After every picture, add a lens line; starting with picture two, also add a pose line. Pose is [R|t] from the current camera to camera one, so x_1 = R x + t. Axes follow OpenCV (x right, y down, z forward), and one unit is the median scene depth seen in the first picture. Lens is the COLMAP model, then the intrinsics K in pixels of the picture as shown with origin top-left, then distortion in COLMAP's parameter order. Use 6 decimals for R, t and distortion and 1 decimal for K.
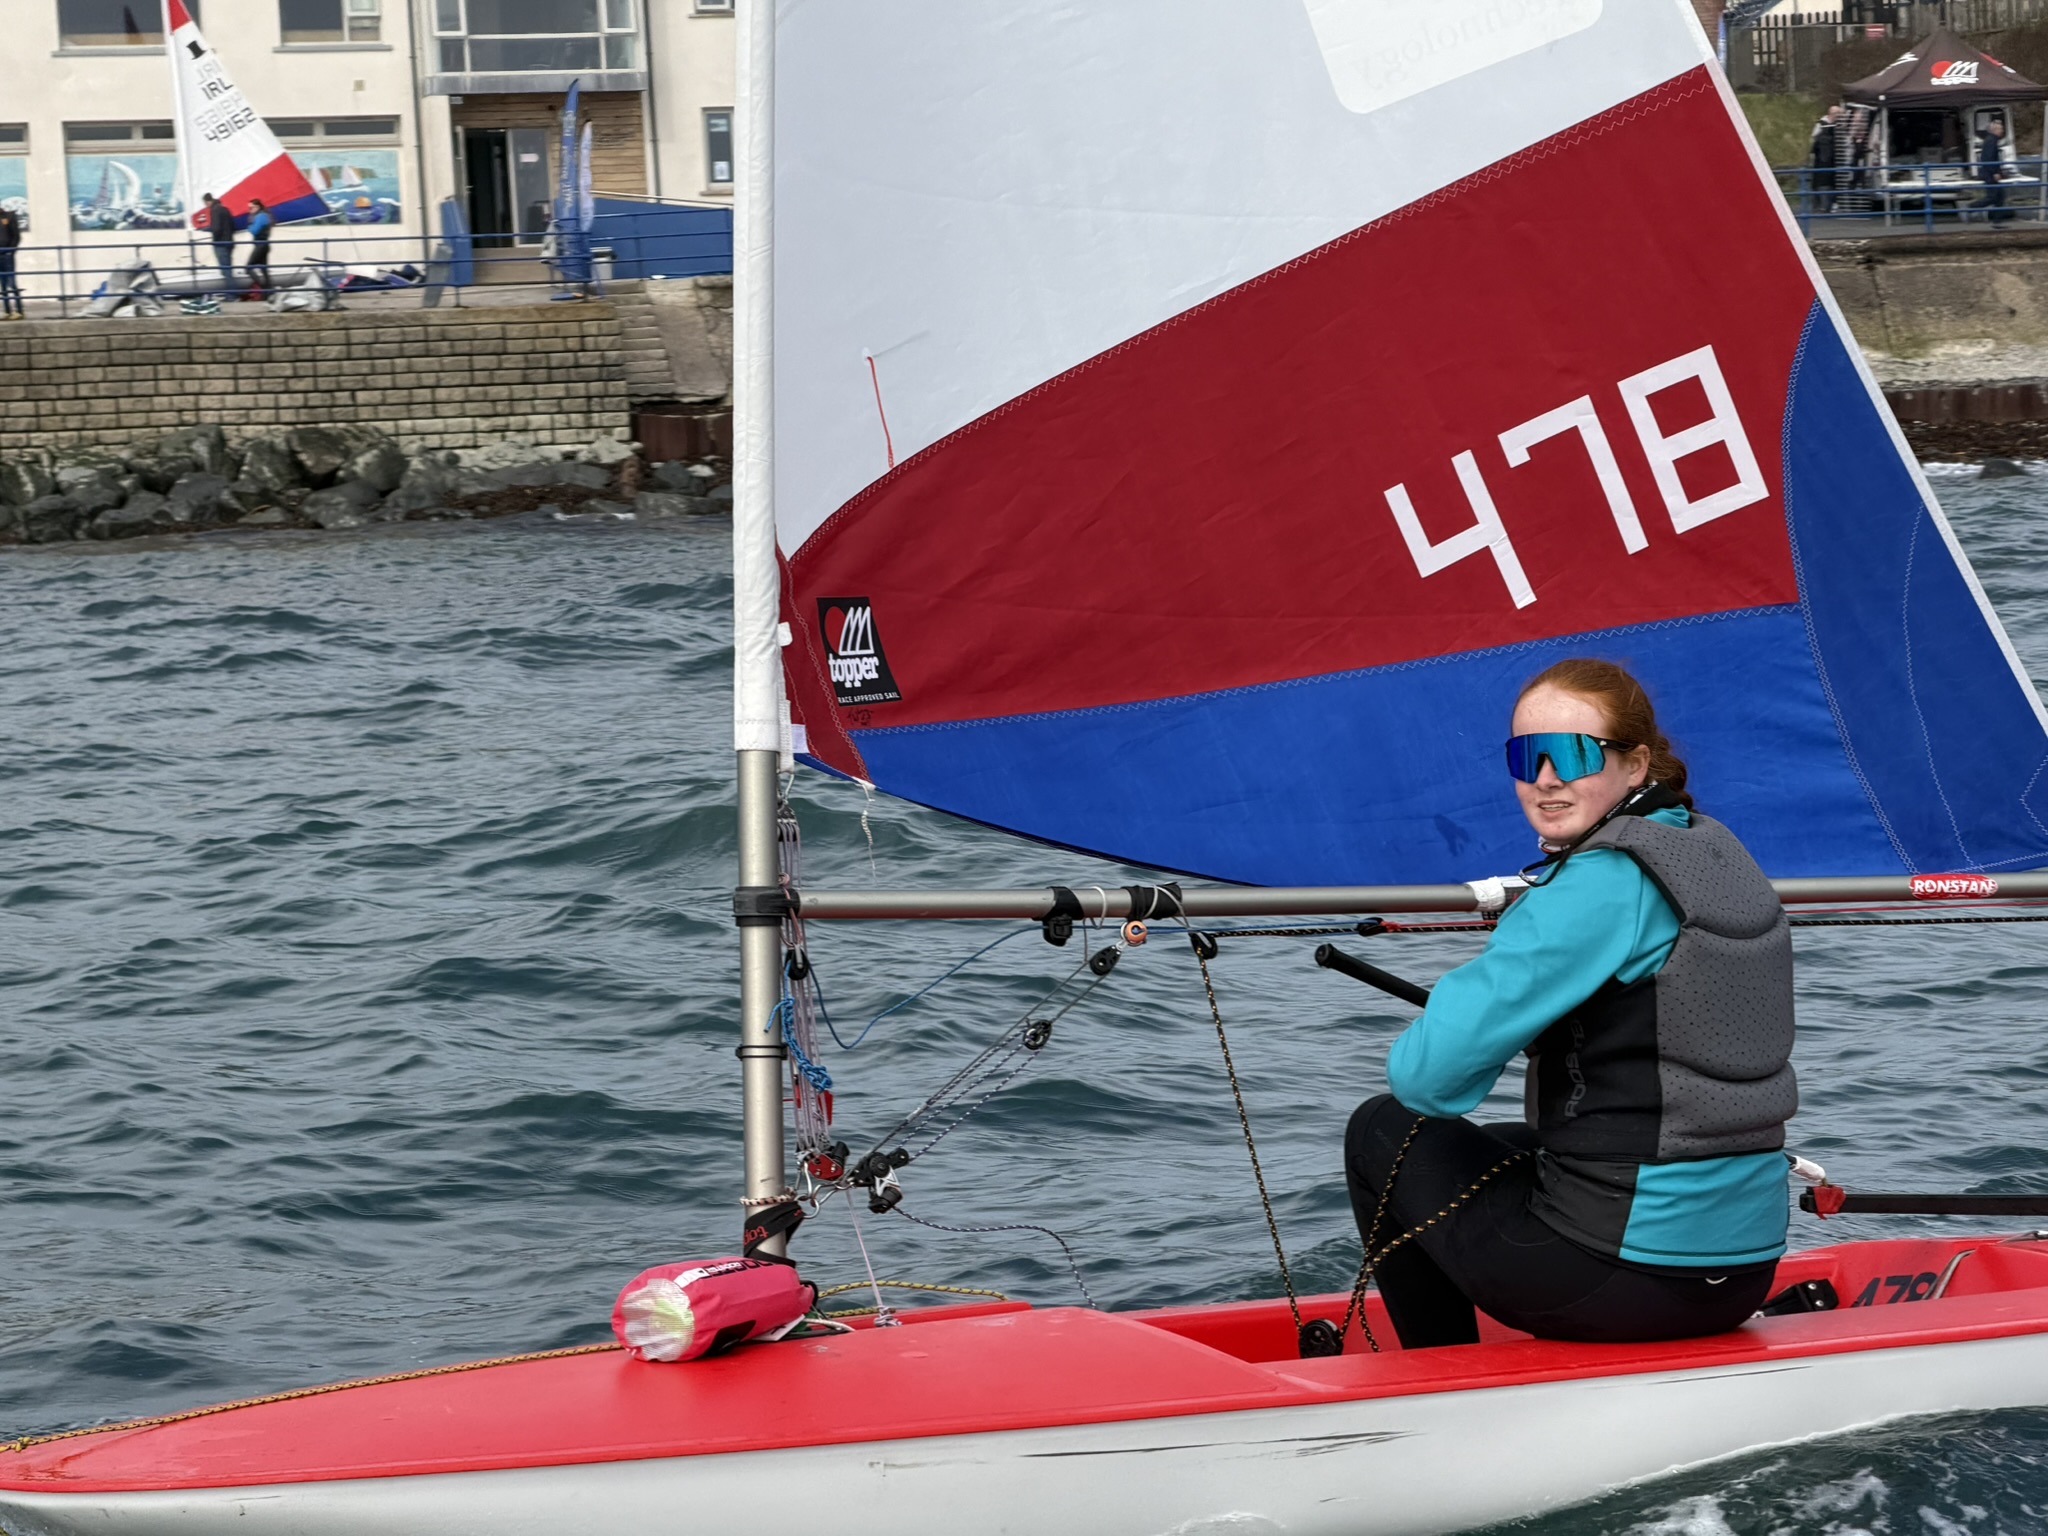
lens RADIAL K [[6716.8, 0, 1344.2], [0, 6716.8, 1252.1], [0, 0, 1]] dist [0.142588, 0.000000]
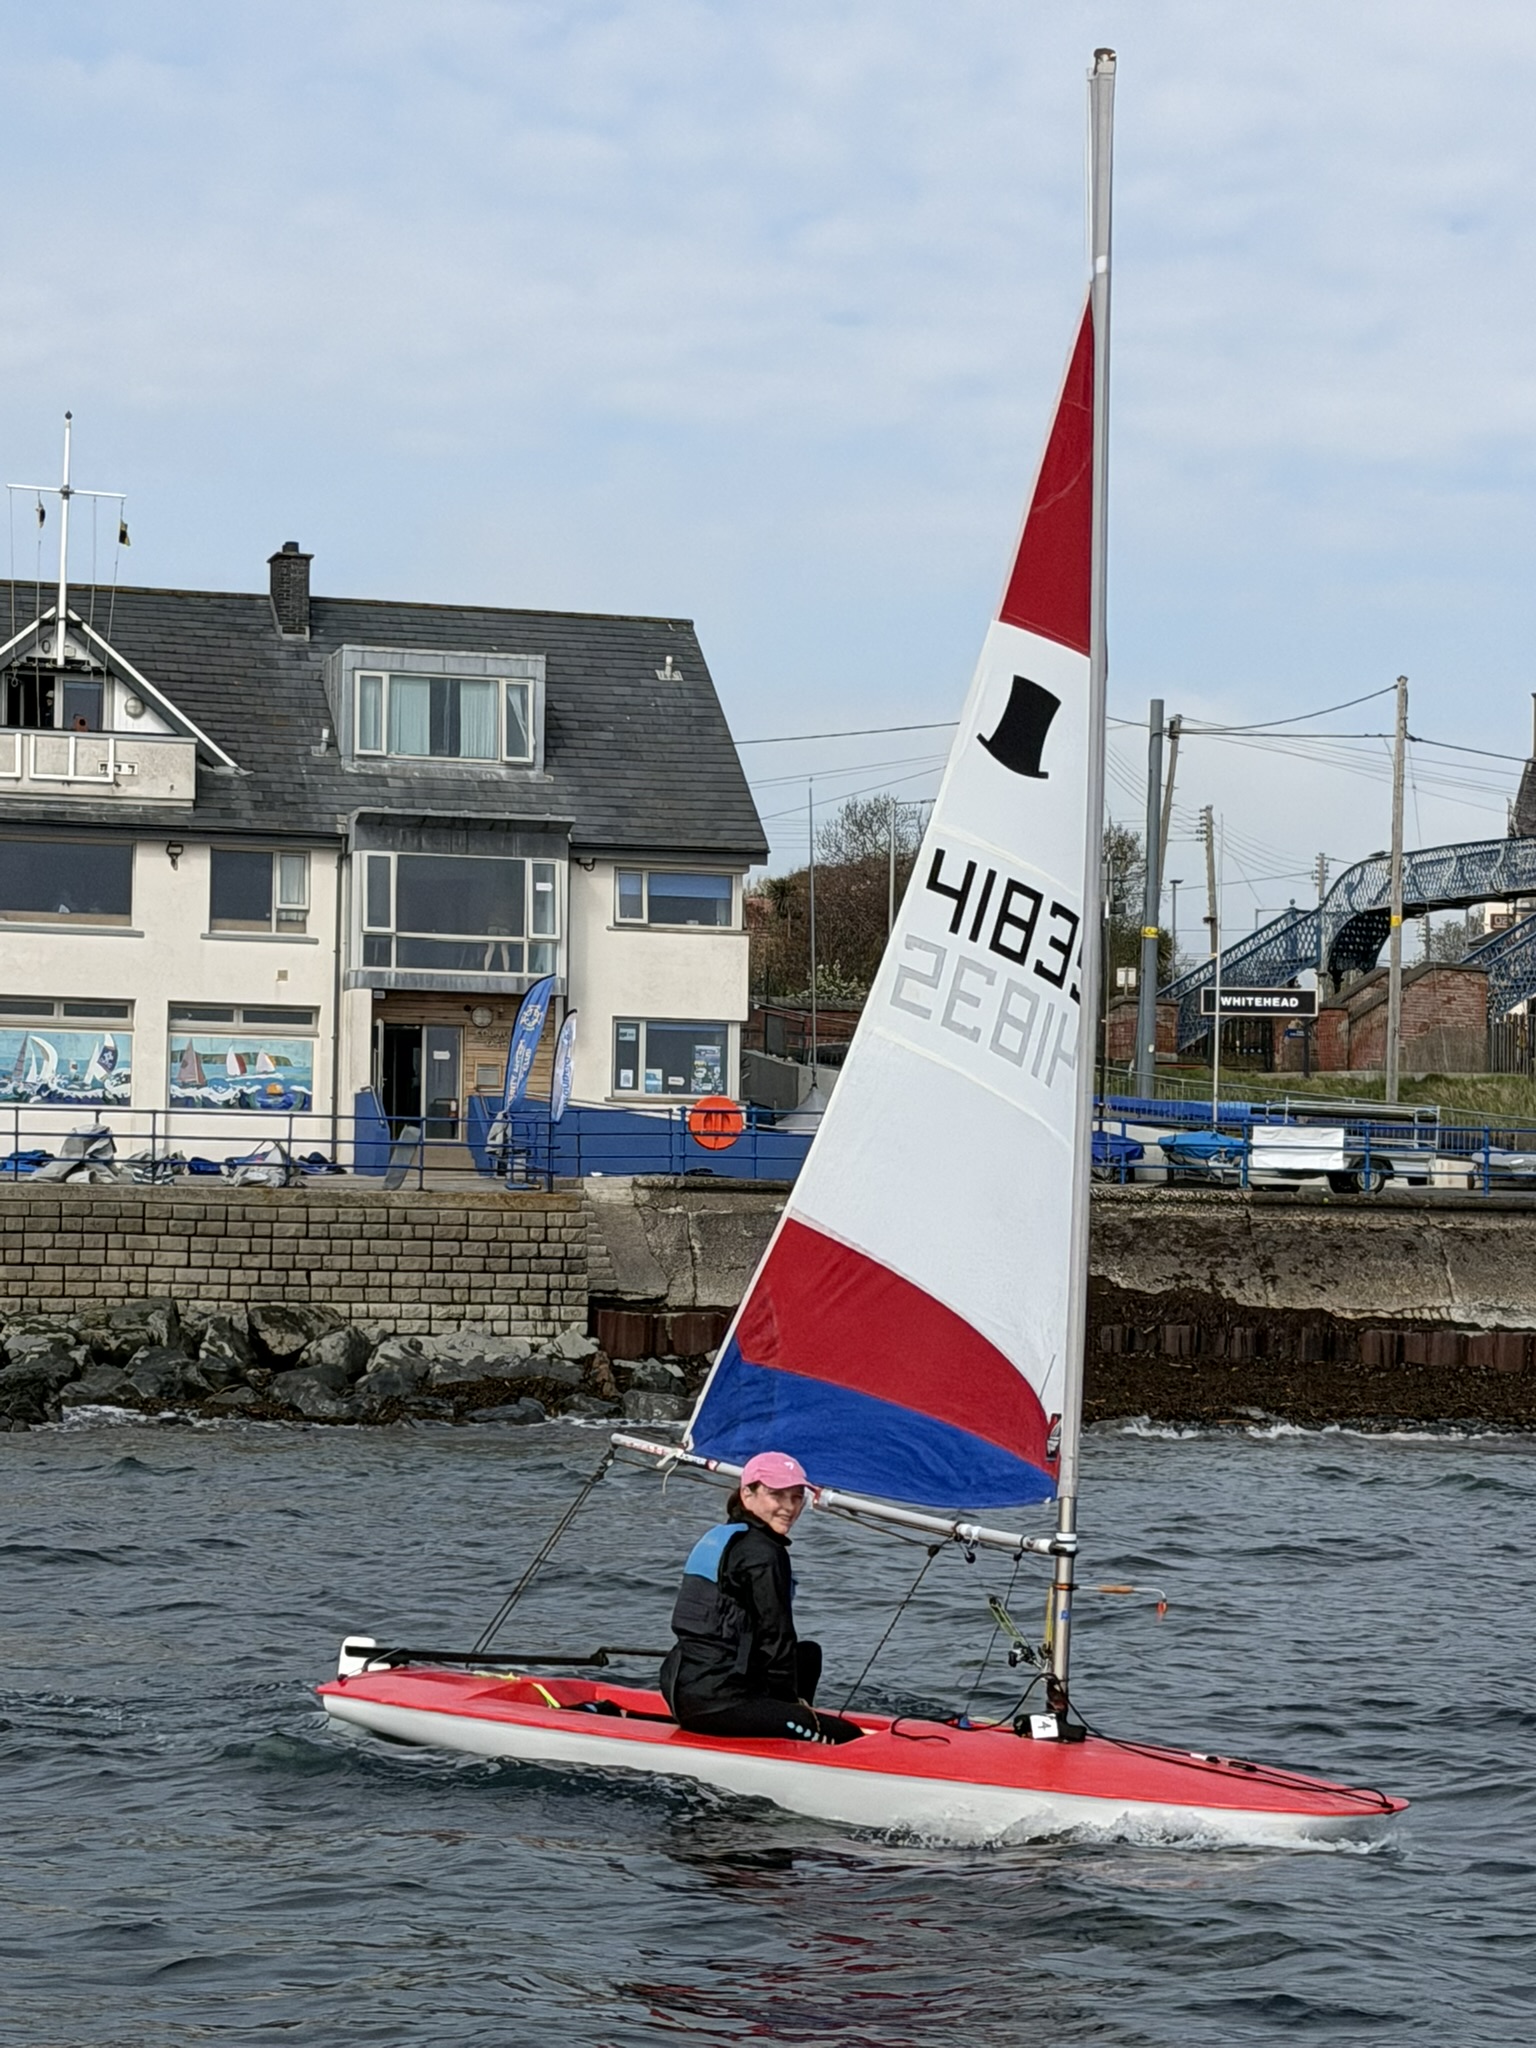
lens RADIAL K [[5131.2, 0, 930.1], [0, 5131.2, 1136.9], [0, 0, 1]] dist [0.141826, 0.000000]
pose [[0.997143, 0.056694, 0.049926, -0.095785], [-0.047655, 0.984874, -0.166590, -0.028611], [-0.058615, 0.163735, 0.984762, 0.271142]]
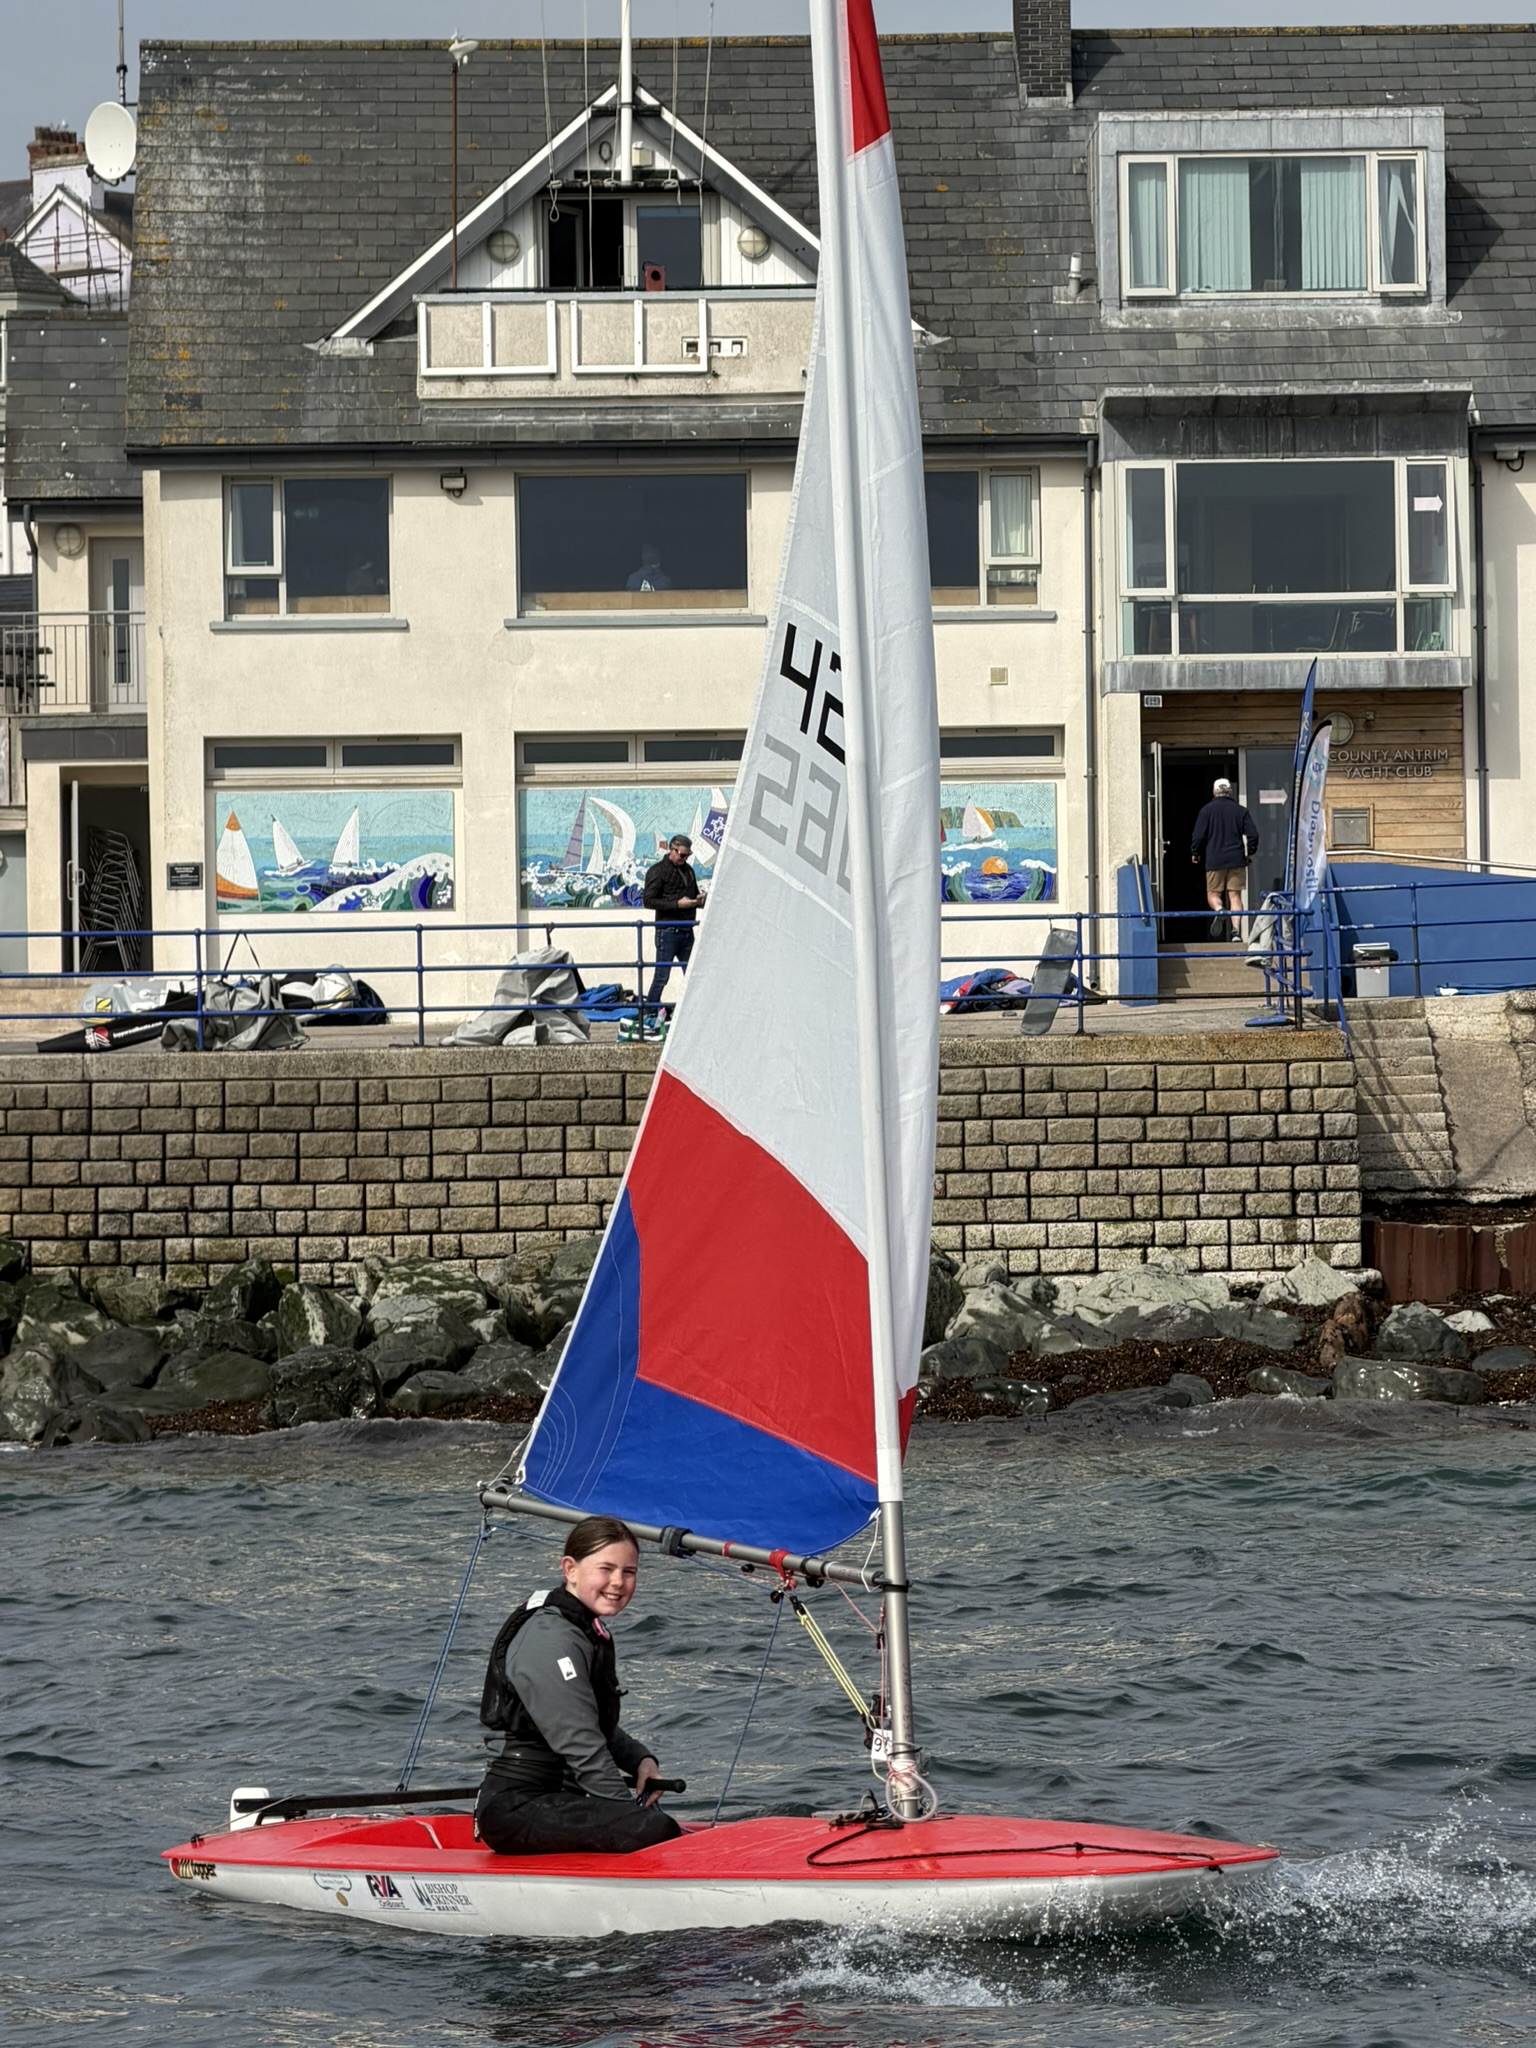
lens RADIAL K [[9363.1, 0, 849.0], [0, 9363.1, 1135.5], [0, 0, 1]] dist [0.243907, 0.000000]
pose [[0.978275, 0.019775, -0.206364, 0.016602], [-0.046859, 0.990770, -0.127195, -0.027455], [0.201944, 0.134102, 0.970173, 0.211654]]
